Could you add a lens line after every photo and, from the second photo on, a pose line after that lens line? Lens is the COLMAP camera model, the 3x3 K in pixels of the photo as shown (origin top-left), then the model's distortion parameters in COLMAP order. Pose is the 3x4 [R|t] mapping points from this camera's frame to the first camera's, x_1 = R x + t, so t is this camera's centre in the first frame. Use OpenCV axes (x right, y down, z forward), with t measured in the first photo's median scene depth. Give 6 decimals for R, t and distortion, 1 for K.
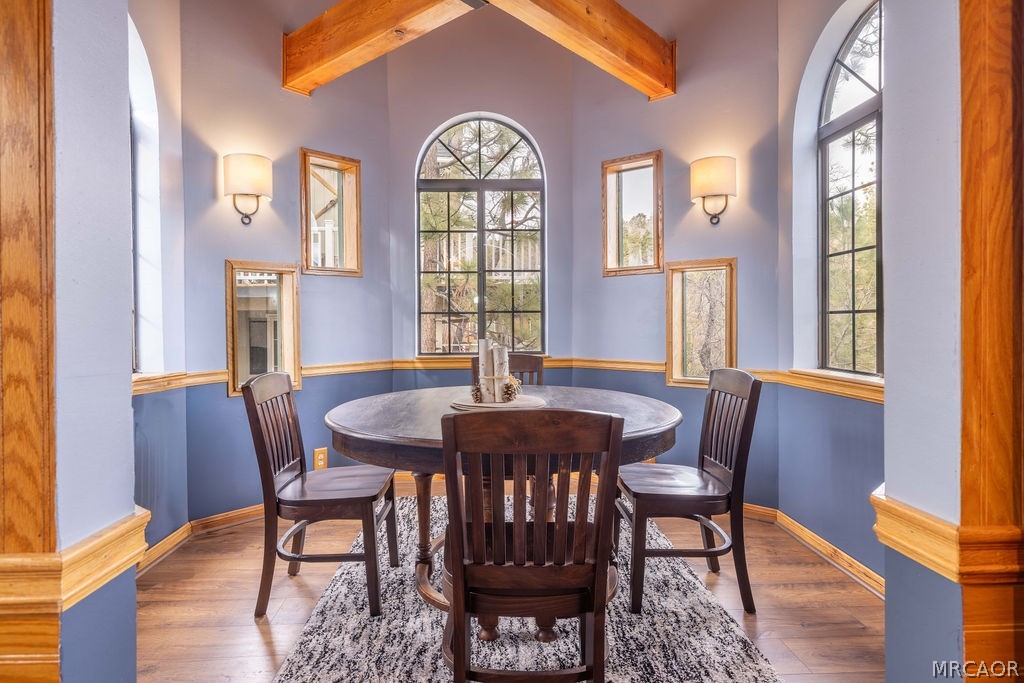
lens RADIAL K [[580.1, 0, 511.8], [0, 580.1, 337.3], [0, 0, 1]] dist [-0.005467, -0.000415]
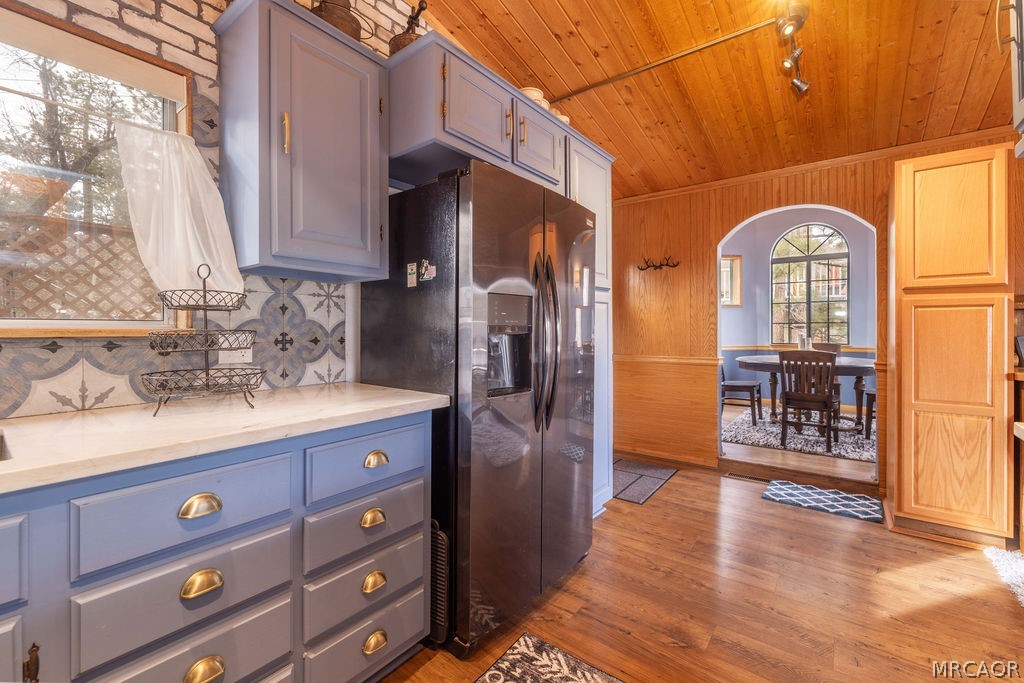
lens RADIAL K [[437.6, 0, 489.8], [0, 437.6, 331.9], [0, 0, 1]] dist [-0.000626, 0.000148]
pose [[0.747602, 0.006664, -0.664114, 0.144295], [-0.014703, 0.999871, -0.006517, 0.014694], [0.663985, 0.014637, 0.747603, -0.957833]]
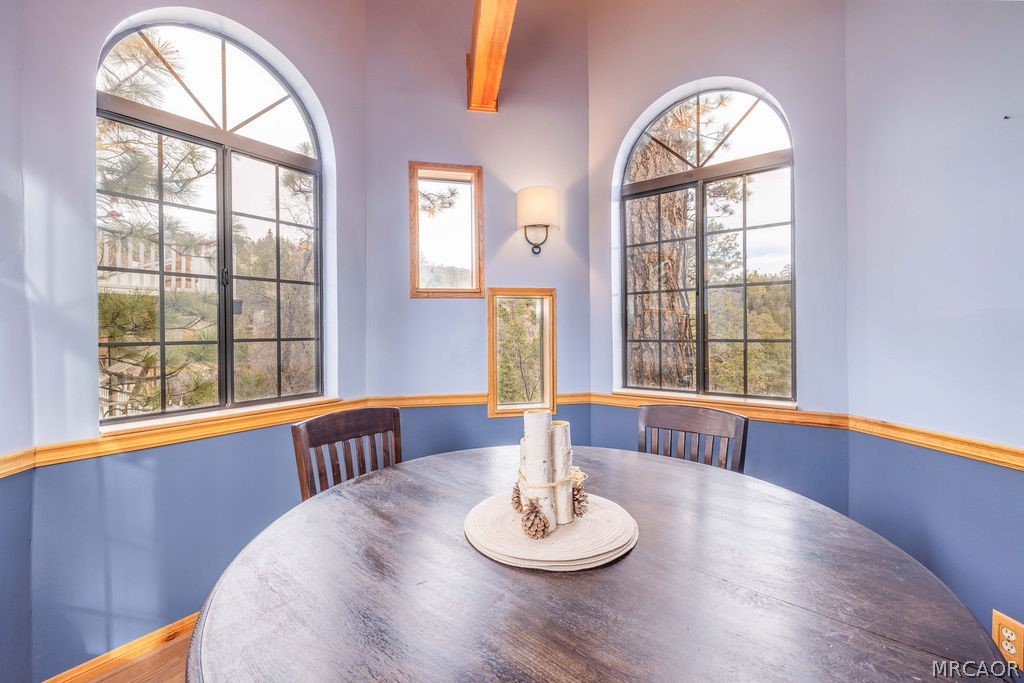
lens RADIAL K [[437.6, 0, 512.2], [0, 437.6, 333.5], [0, 0, 1]] dist [-0.000626, 0.000148]
pose [[0.626533, -0.003104, 0.779389, -0.261769], [0.021616, 0.999677, -0.013396, -0.043274], [-0.779095, 0.025240, 0.626397, 0.524679]]
